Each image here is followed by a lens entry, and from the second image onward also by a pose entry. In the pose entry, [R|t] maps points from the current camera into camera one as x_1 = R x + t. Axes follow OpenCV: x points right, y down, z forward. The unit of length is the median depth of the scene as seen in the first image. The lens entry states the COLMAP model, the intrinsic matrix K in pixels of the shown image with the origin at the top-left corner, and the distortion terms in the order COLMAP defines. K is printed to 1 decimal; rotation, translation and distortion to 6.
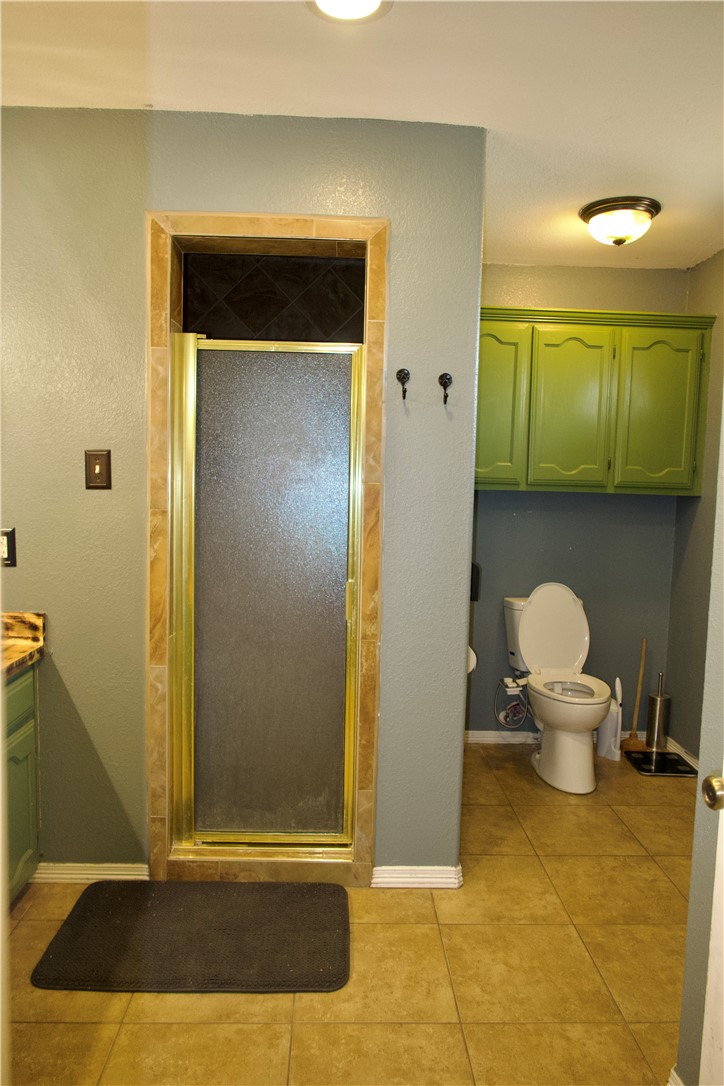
lens RADIAL K [[745.5, 0, 362.2], [0, 745.5, 544.1], [0, 0, 1]] dist [-0.028911, 0.012189]
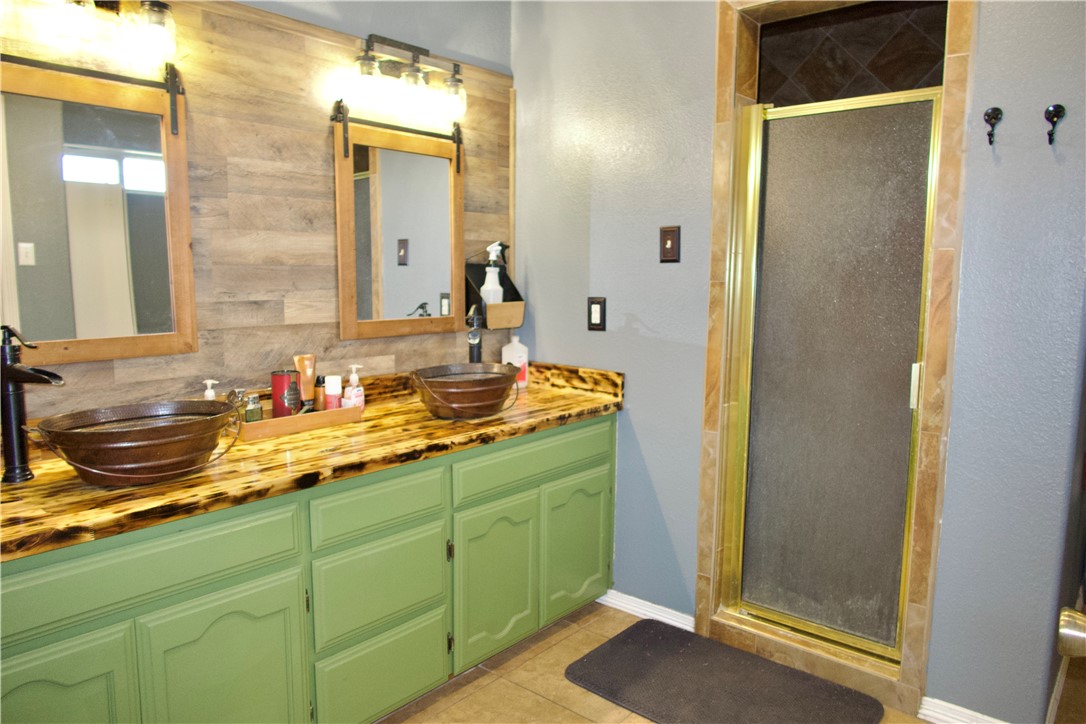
lens RADIAL K [[745.5, 0, 543.3], [0, 745.5, 362.0], [0, 0, 1]] dist [-0.028911, 0.012189]
pose [[0.741326, 0.065452, -0.667946, 0.243285], [-0.050827, 0.997850, 0.041368, 0.035208], [0.669218, 0.003283, 0.743059, 0.065424]]
